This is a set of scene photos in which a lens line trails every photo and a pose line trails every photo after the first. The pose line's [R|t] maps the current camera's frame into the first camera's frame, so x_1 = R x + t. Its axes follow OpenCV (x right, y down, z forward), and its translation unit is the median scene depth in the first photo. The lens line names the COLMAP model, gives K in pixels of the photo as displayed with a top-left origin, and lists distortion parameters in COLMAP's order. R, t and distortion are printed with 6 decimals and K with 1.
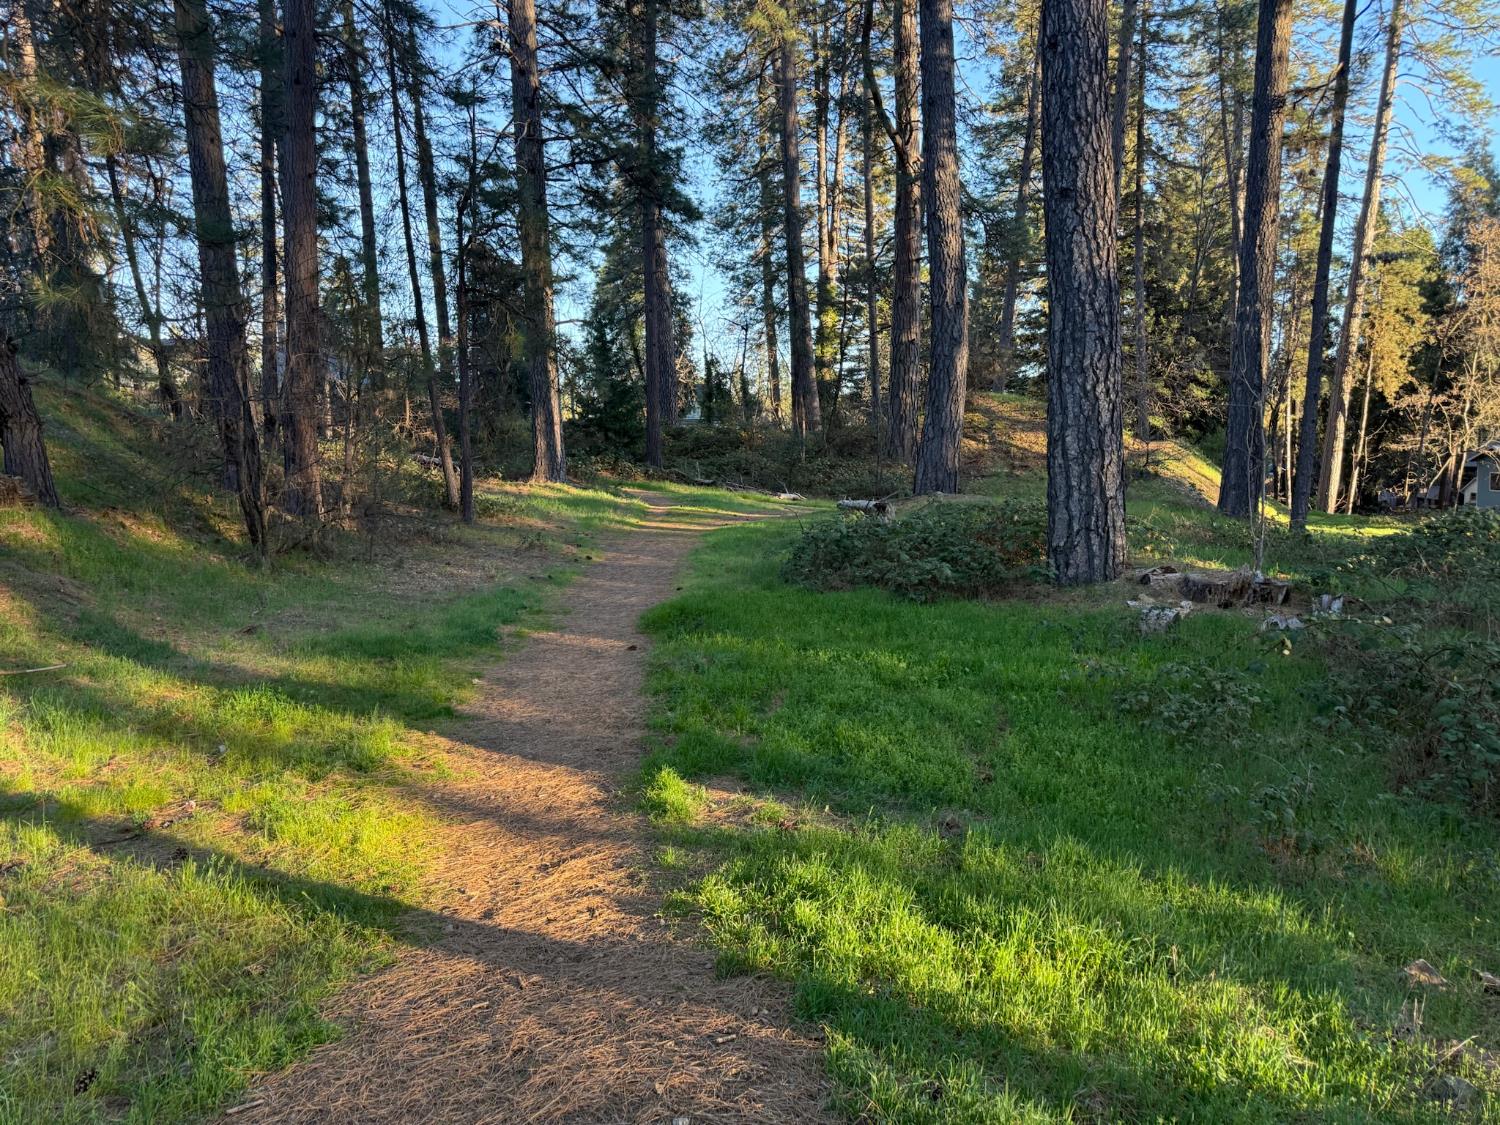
lens RADIAL K [[1052.4, 0, 750.0], [0, 1052.4, 562.5], [0, 0, 1]] dist [-0.002395, -0.000172]
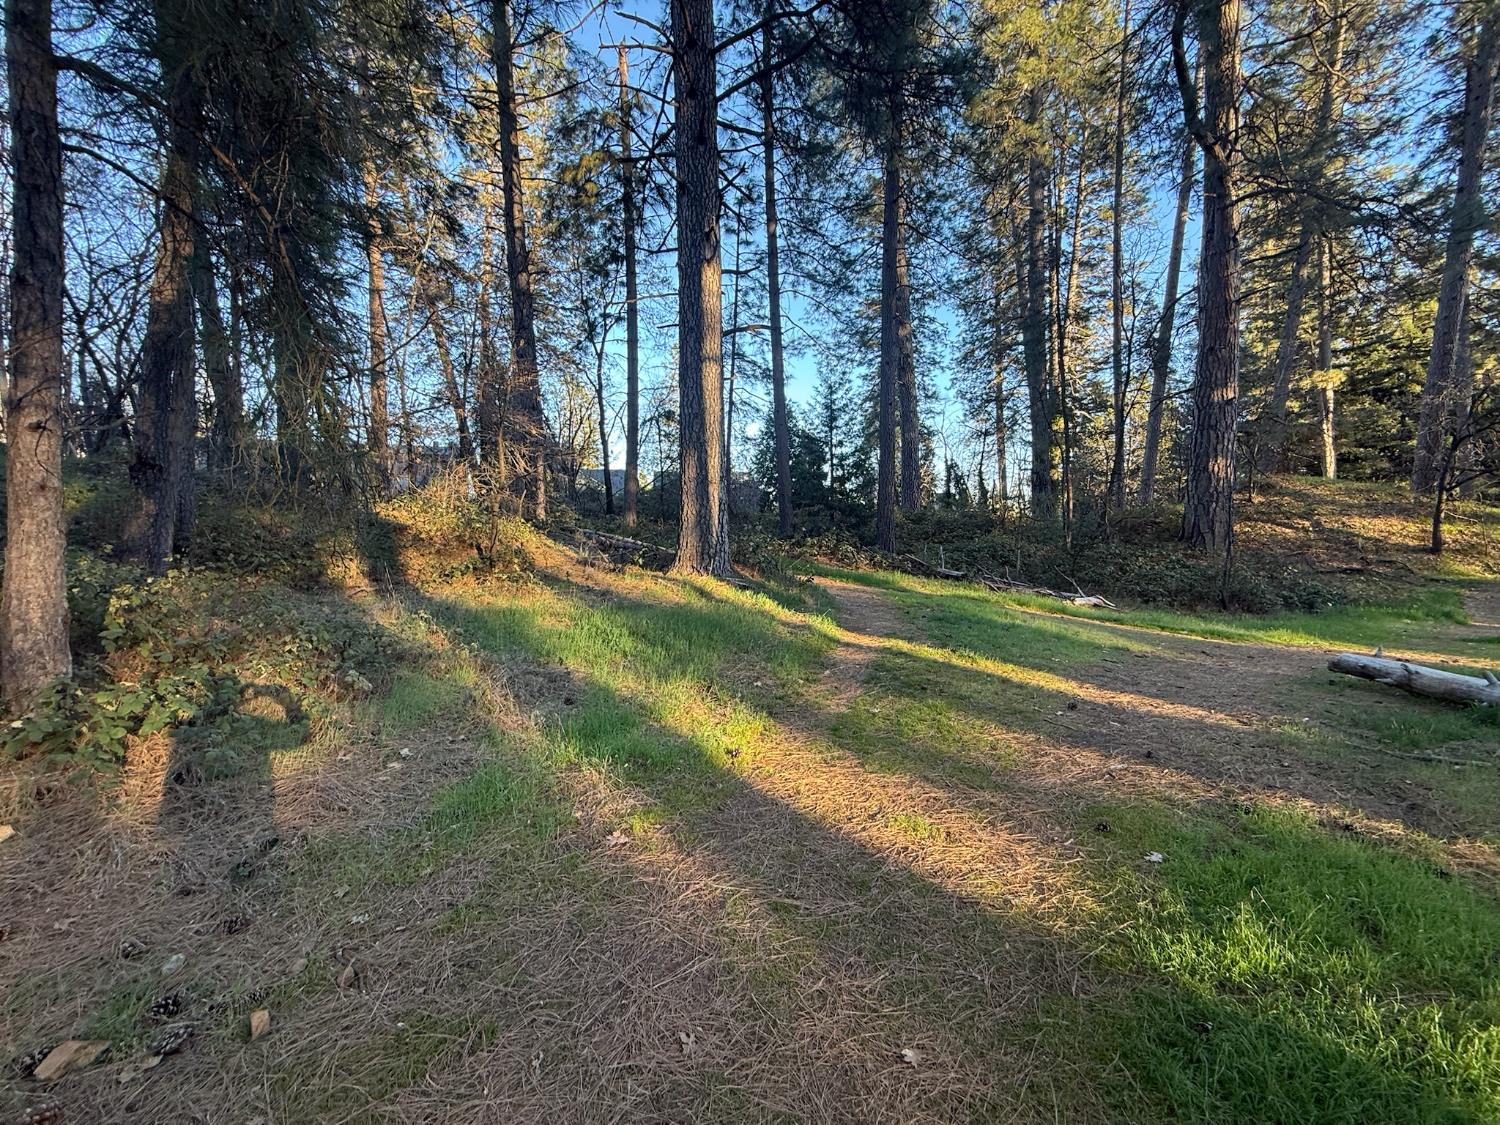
lens RADIAL K [[607.6, 0, 750.0], [0, 607.6, 562.5], [0, 0, 1]] dist [-0.000757, -0.000032]
pose [[0.941202, 0.026326, -0.336818, -0.024779], [-0.050603, 0.996698, -0.063502, -0.038235], [0.334034, 0.076812, 0.939426, 0.420062]]
